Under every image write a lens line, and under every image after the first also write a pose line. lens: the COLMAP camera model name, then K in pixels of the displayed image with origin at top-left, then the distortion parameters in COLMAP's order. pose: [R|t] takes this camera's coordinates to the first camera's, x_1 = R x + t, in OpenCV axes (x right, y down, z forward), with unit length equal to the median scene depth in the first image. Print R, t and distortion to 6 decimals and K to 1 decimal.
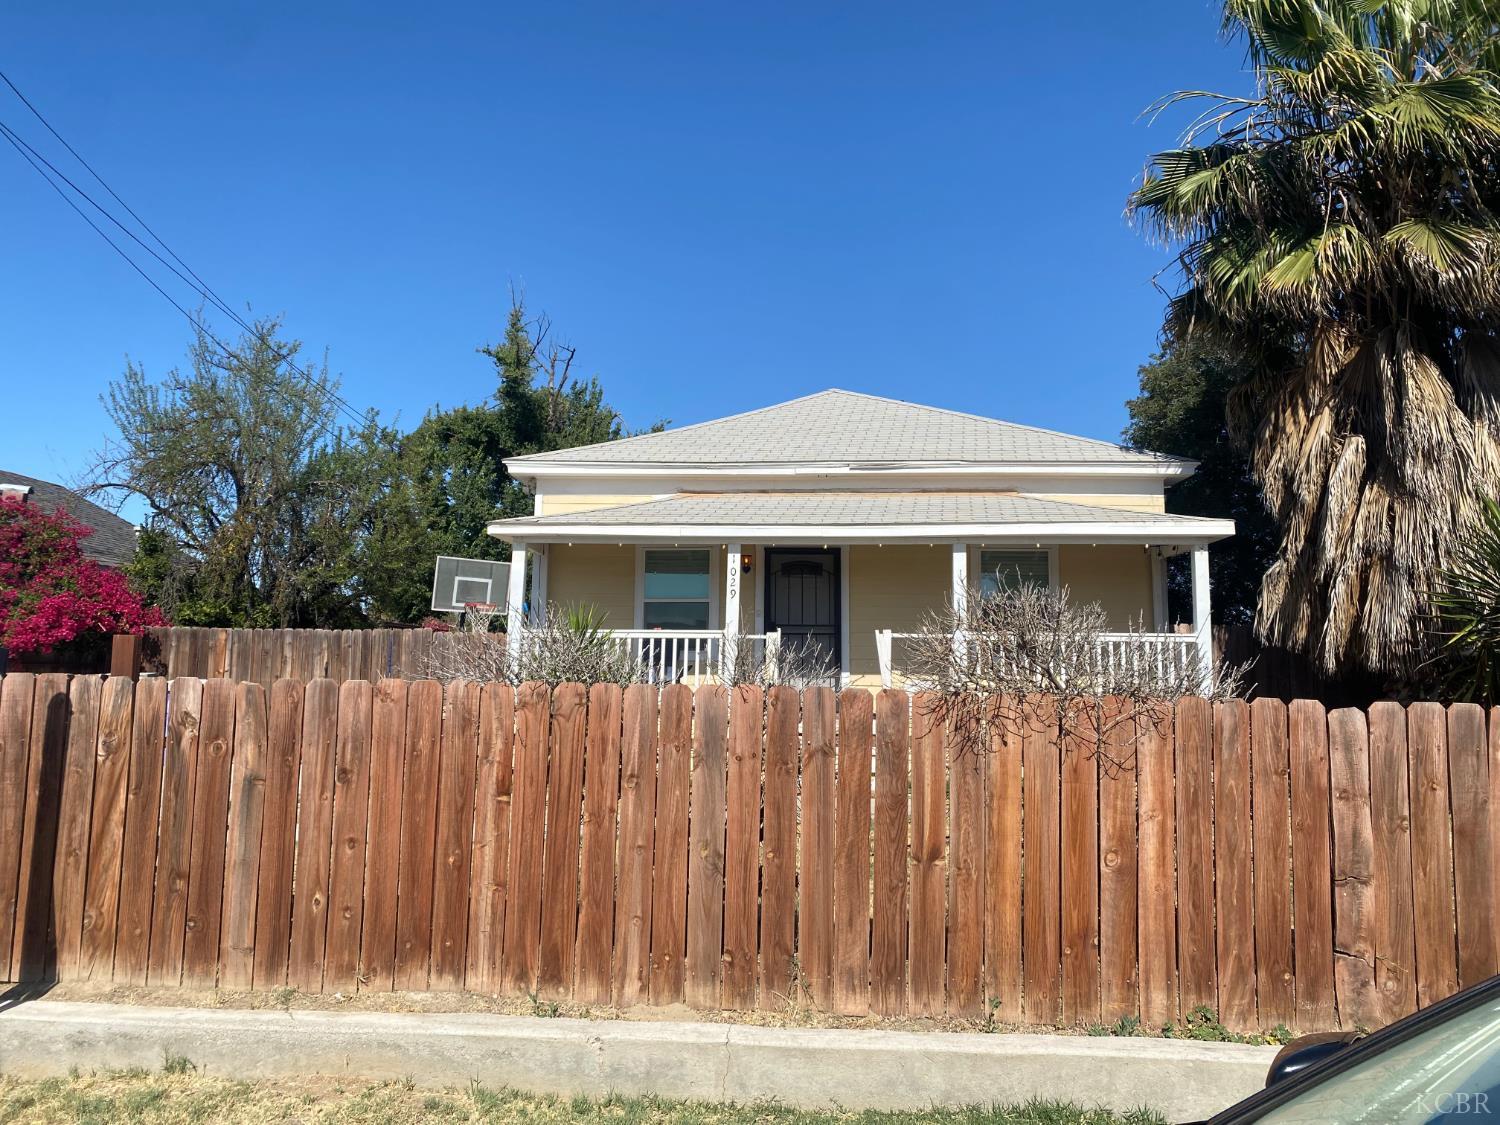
lens RADIAL K [[1123.1, 0, 750.0], [0, 1123.1, 562.5], [0, 0, 1]] dist [0.003742, -0.025211]
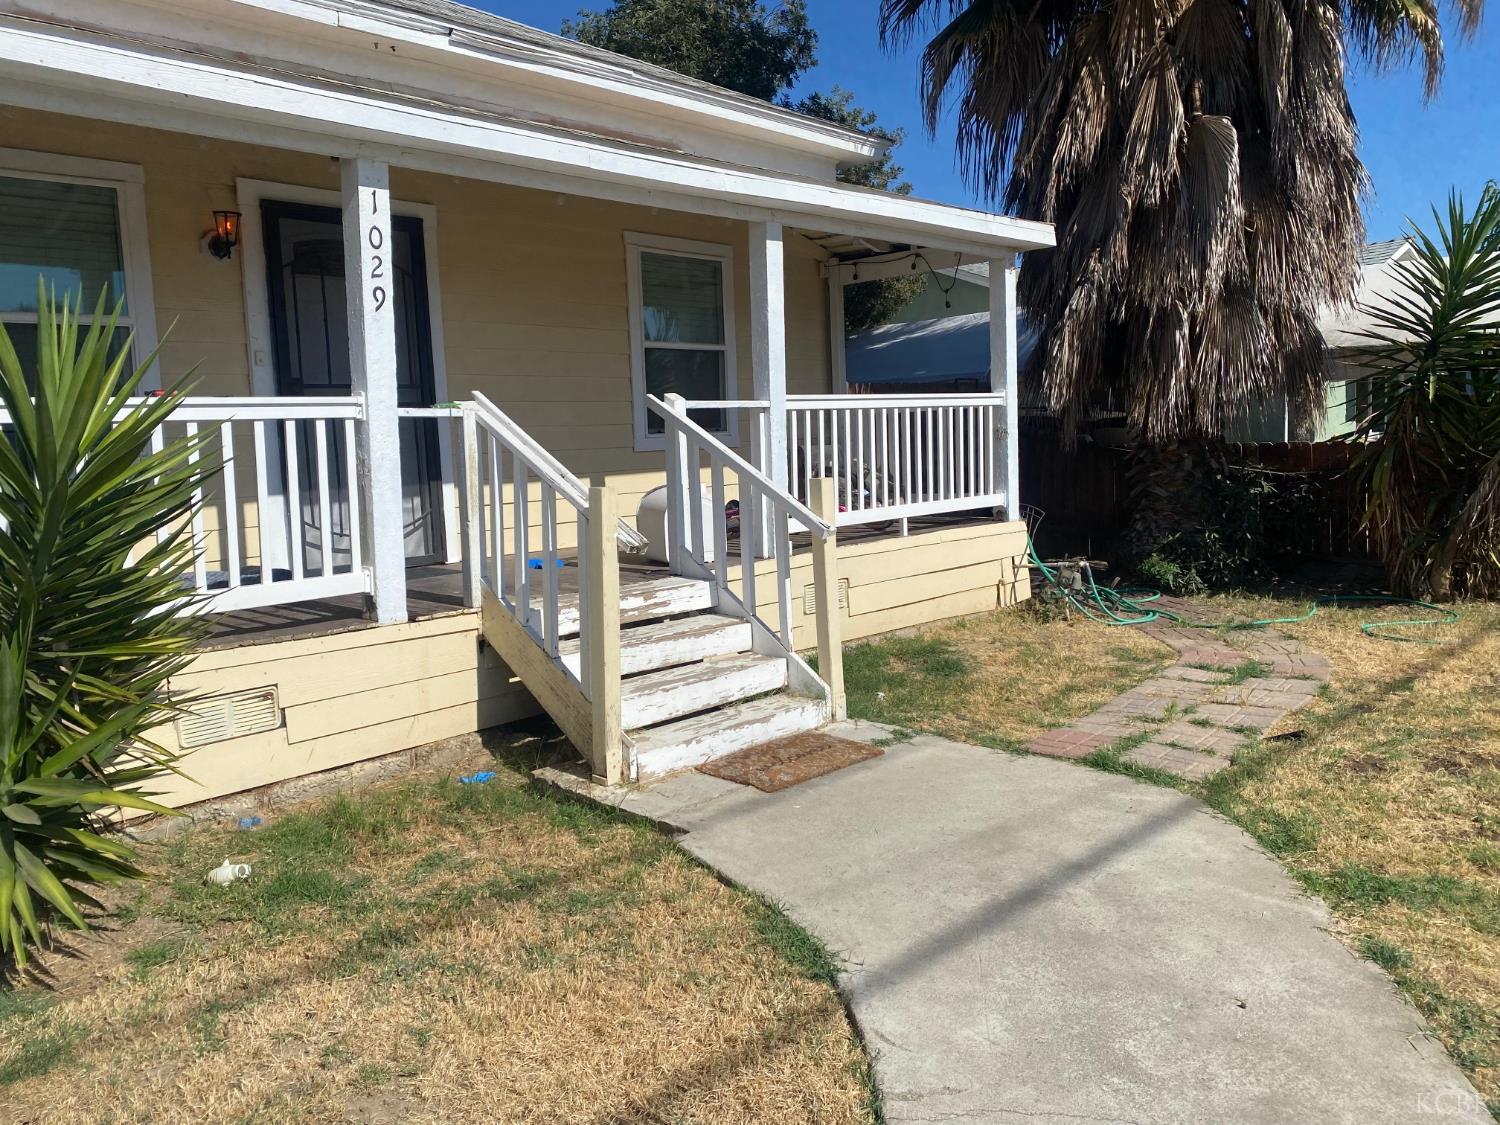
lens RADIAL K [[1192.2, 0, 783.2], [0, 1192.2, 590.3], [0, 0, 1]] dist [0.010049, -0.004464]
pose [[0.625773, -0.132421, 0.768683, -0.179804], [-0.039720, 0.978795, 0.200953, 0.026816], [-0.778993, -0.156283, 0.607244, 0.449154]]
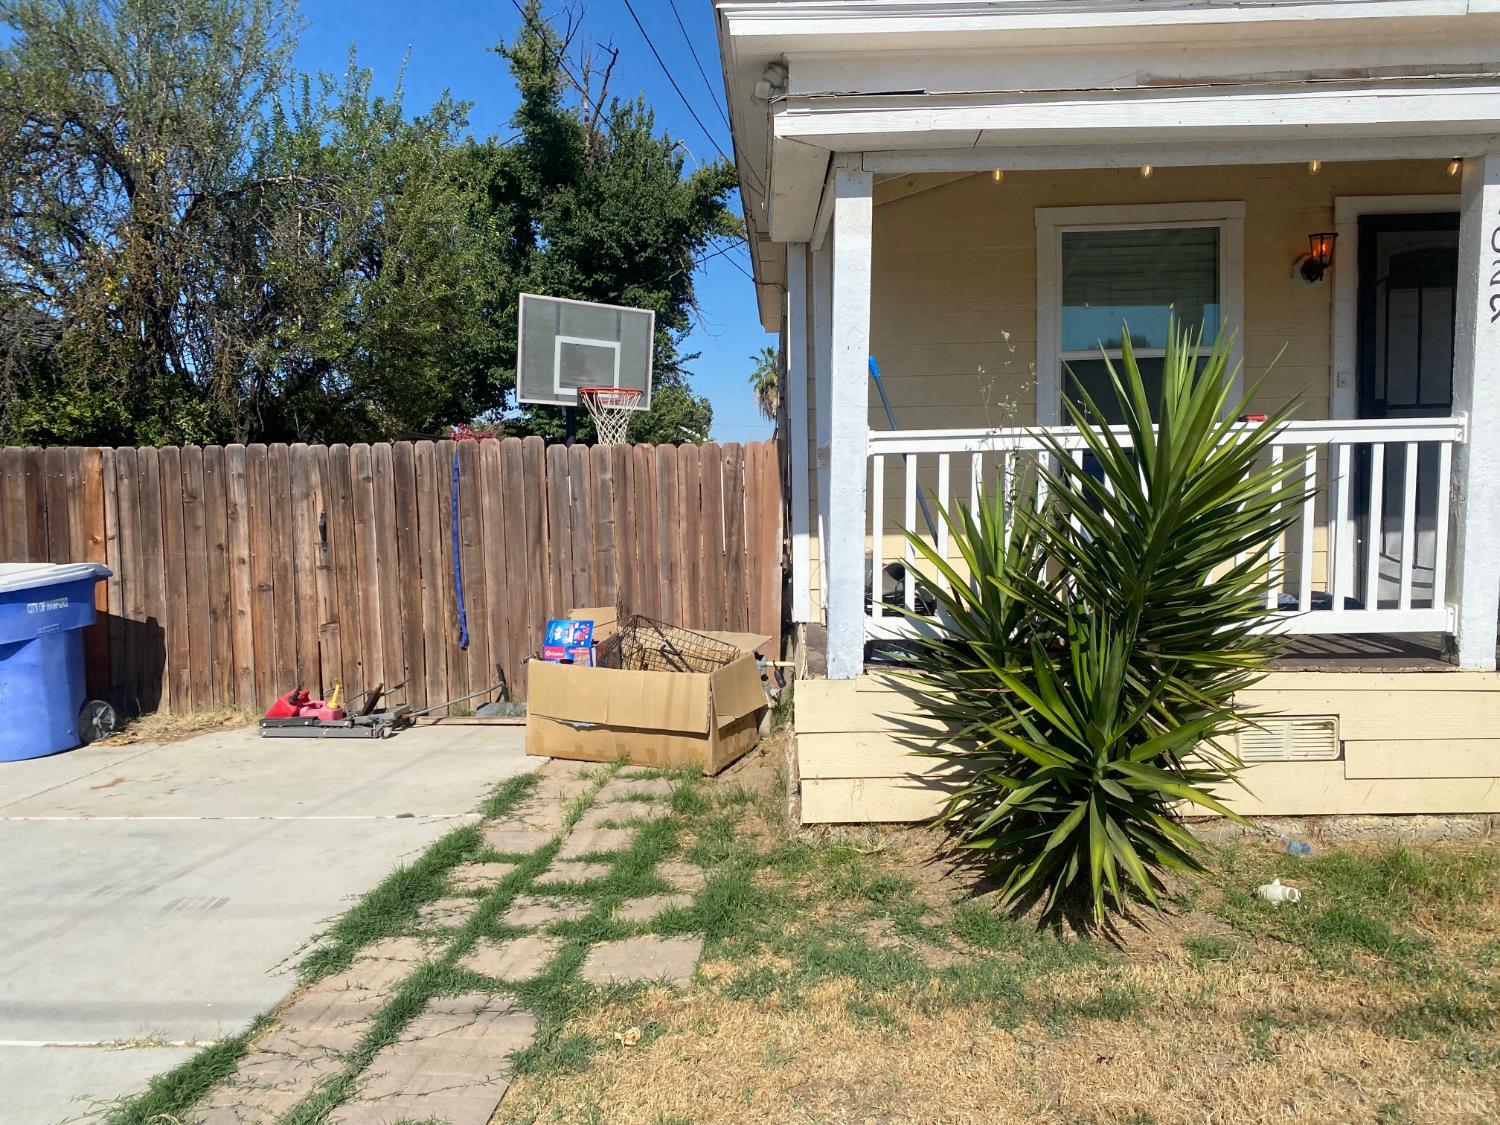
lens RADIAL K [[1192.2, 0, 783.2], [0, 1192.2, 590.3], [0, 0, 1]] dist [0.010049, -0.004464]
pose [[0.999606, -0.026976, 0.007807, -0.169192], [0.025004, 0.981487, 0.189890, 0.026811], [-0.012785, -0.189620, 0.981774, 0.448700]]
